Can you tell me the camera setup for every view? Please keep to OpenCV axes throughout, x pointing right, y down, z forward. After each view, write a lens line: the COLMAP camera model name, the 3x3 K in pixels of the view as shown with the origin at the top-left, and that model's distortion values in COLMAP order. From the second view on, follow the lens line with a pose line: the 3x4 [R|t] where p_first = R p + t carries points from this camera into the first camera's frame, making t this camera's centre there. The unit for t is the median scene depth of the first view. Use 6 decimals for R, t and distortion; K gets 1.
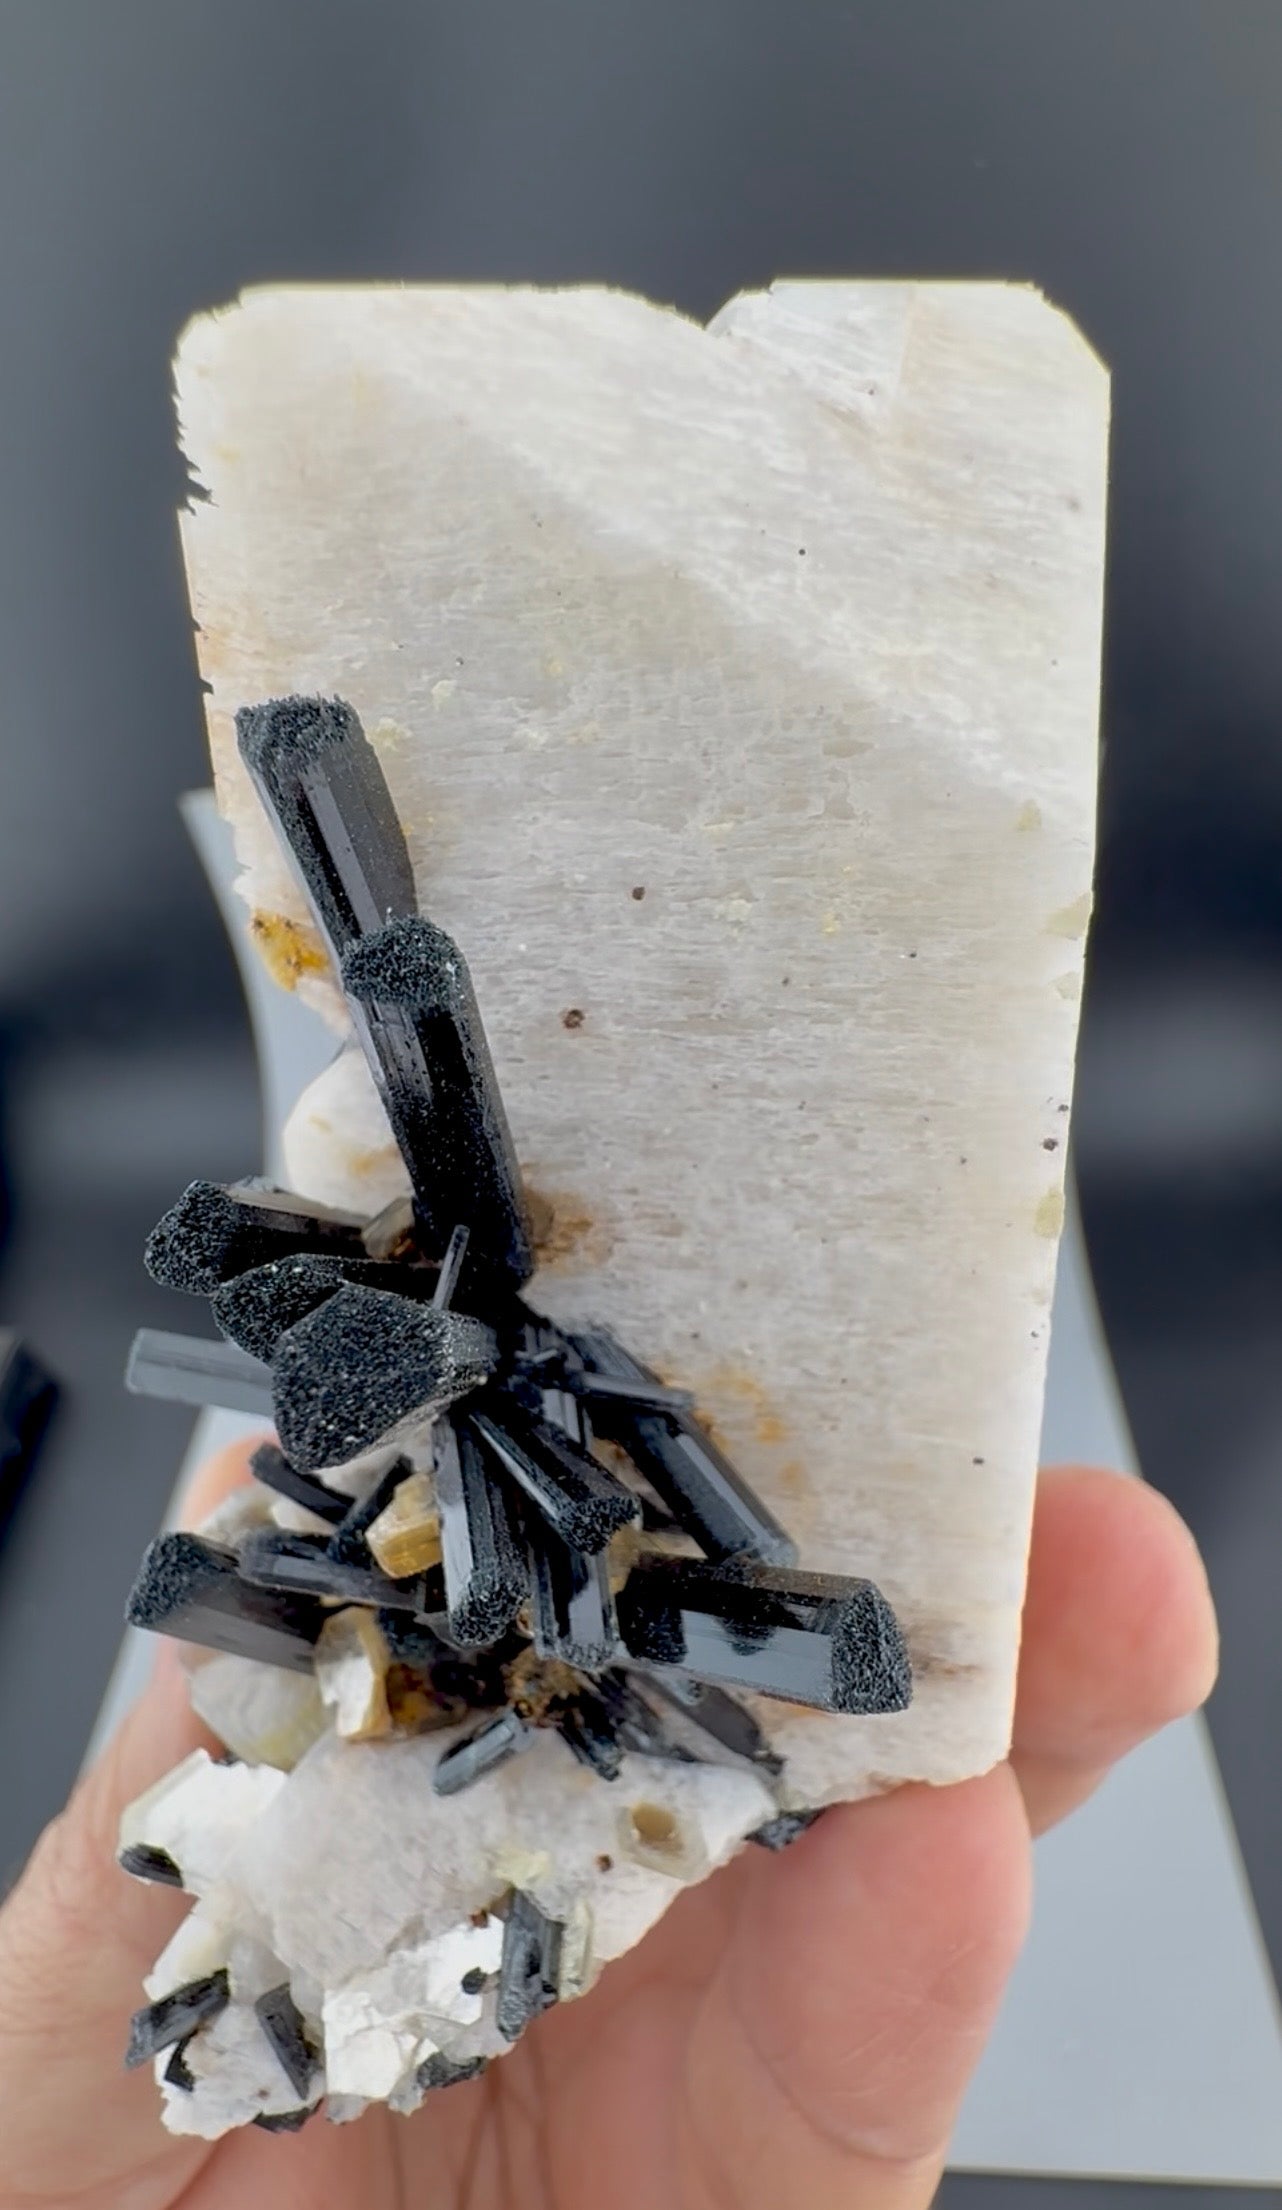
lens RADIAL K [[1230.9, 0, 637.1], [0, 1230.9, 1168.8], [0, 0, 1]] dist [0.000991, -0.001474]
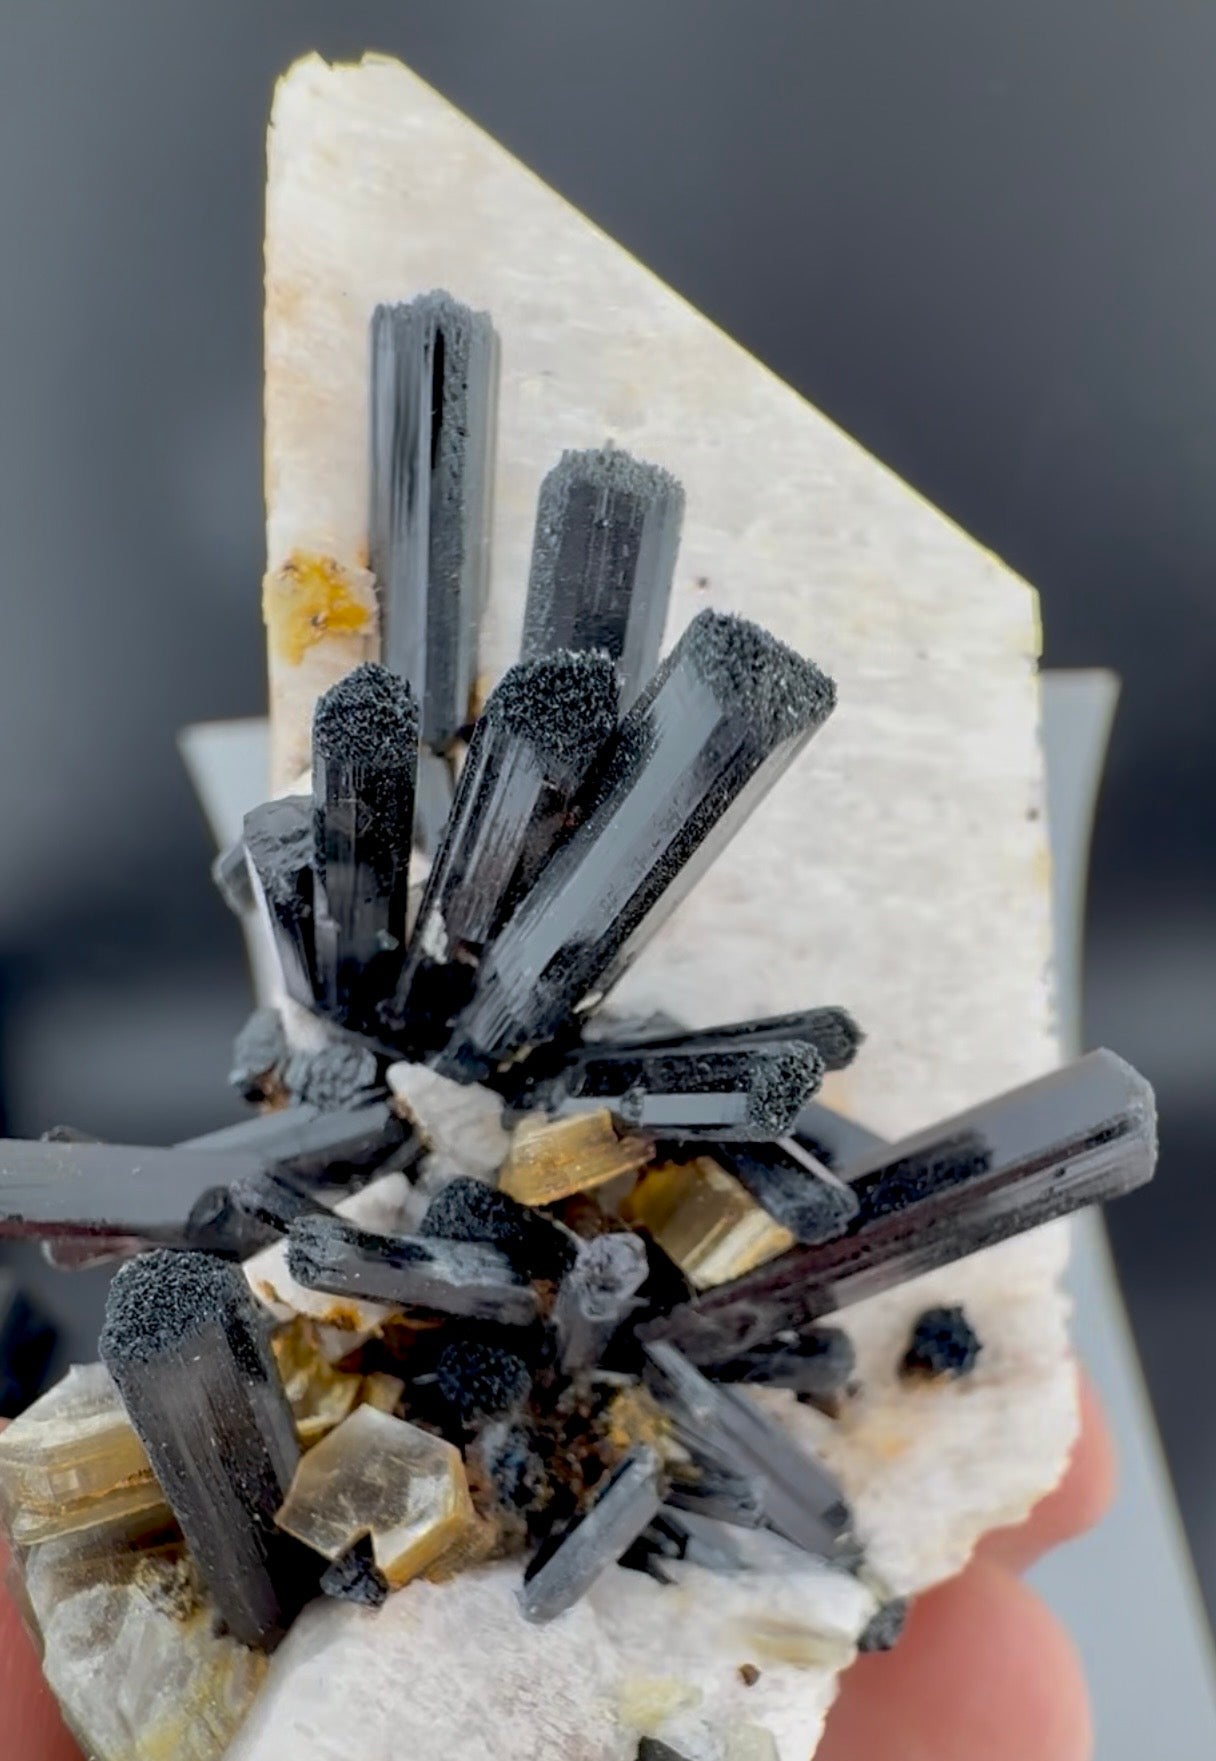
lens RADIAL K [[1216.1, 0, 617.2], [0, 1216.1, 1130.8], [0, 0, 1]] dist [0.000828, -0.000139]
pose [[0.849512, 0.059611, 0.524191, -0.590656], [0.168322, 0.911043, -0.376389, 0.608894], [-0.499997, 0.407980, 0.763908, 0.377403]]
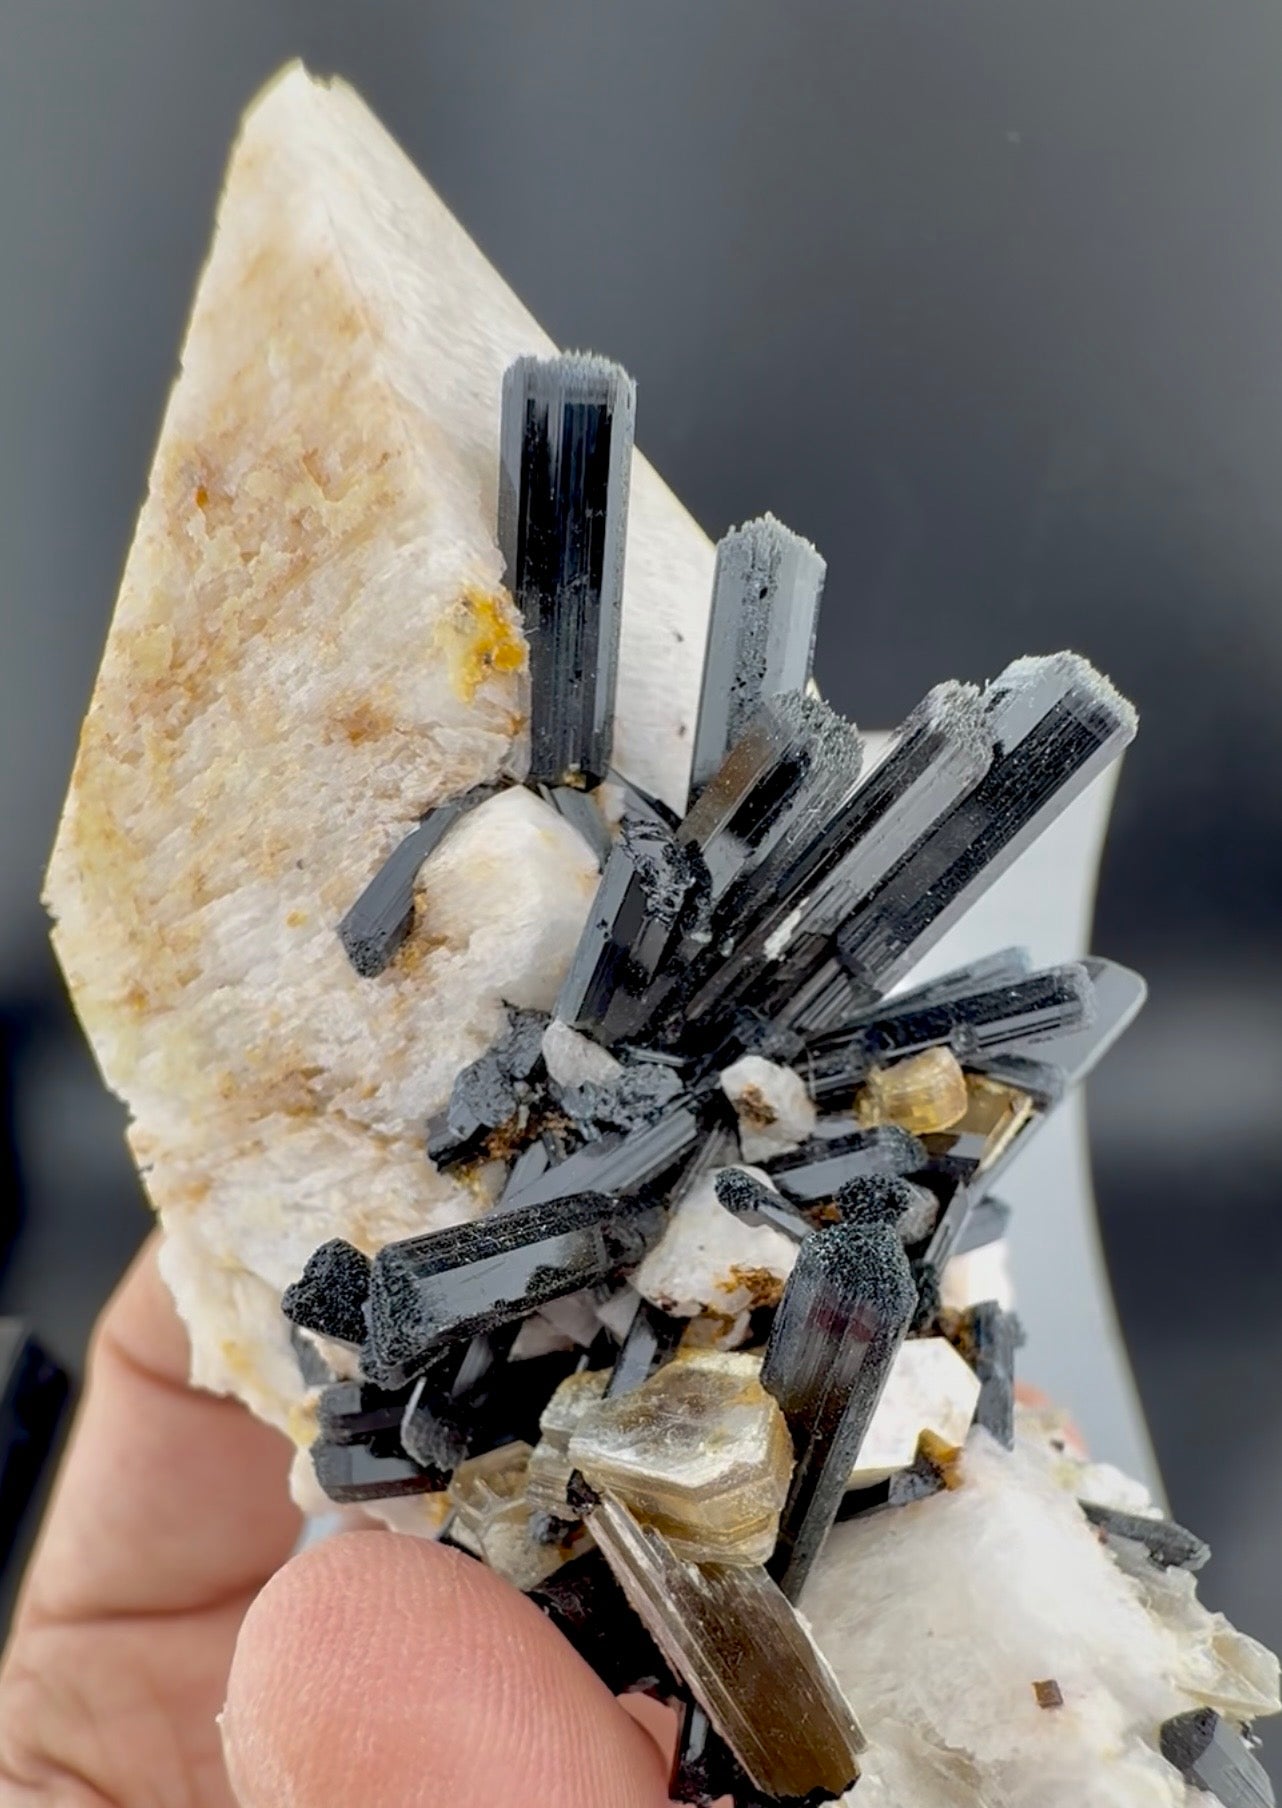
lens RADIAL K [[1224.2, 0, 640.0], [0, 1224.2, 1187.3], [0, 0, 1]] dist [-0.003388, 0.001602]
pose [[0.272712, -0.093512, 0.957540, -1.254938], [0.606300, 0.789471, -0.095579, 0.322153], [-0.747013, 0.606622, 0.271995, 0.985012]]
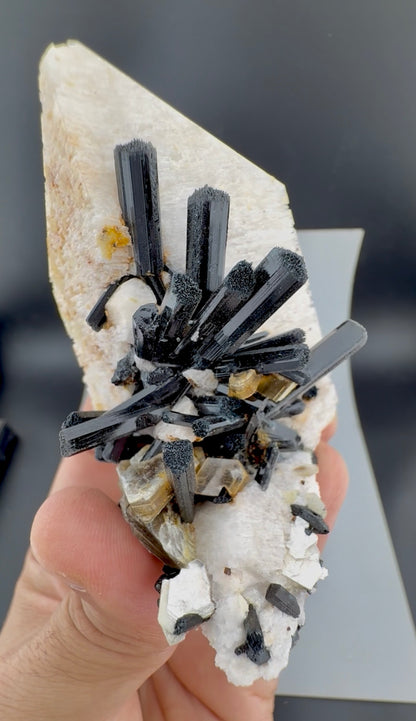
lens RADIAL K [[401.6, 0, 206.7], [0, 401.6, 381.3], [0, 0, 1]] dist [0.000991, -0.001474]
pose [[0.614488, -0.279908, 0.737602, -1.039499], [0.497108, 0.863366, -0.086502, 0.341685], [-0.612608, 0.419822, 0.669673, 0.376967]]
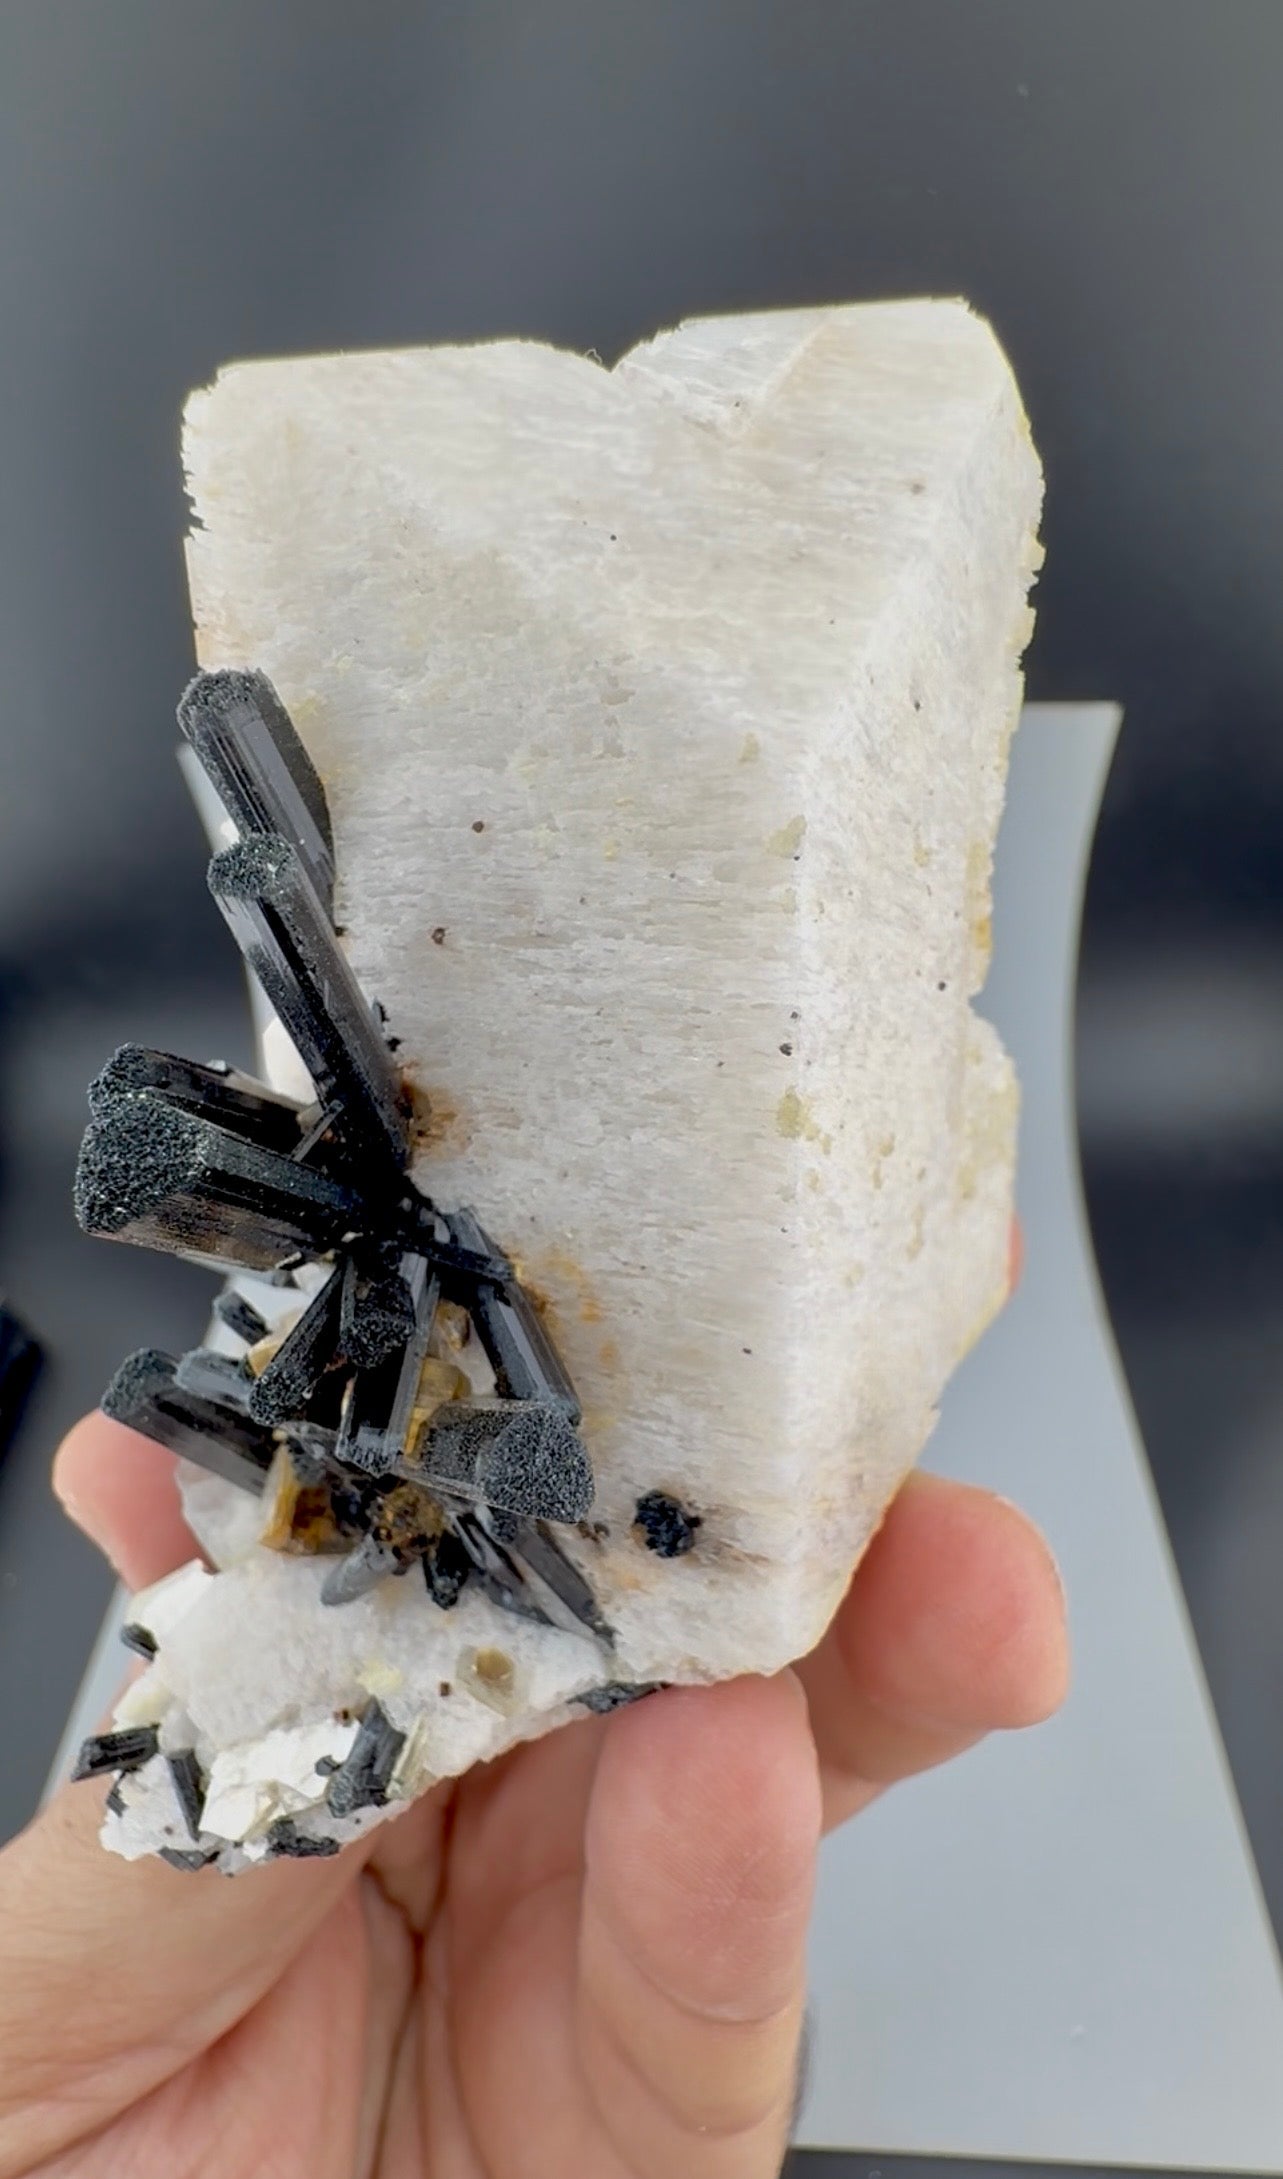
lens RADIAL K [[1232.4, 0, 638.5], [0, 1232.4, 1160.2], [0, 0, 1]] dist [-0.001064, -0.000172]
pose [[0.959080, 0.078119, -0.272145, 0.479202], [-0.092135, 0.994979, -0.039087, 0.124527], [0.267726, 0.062562, 0.961462, -0.083451]]
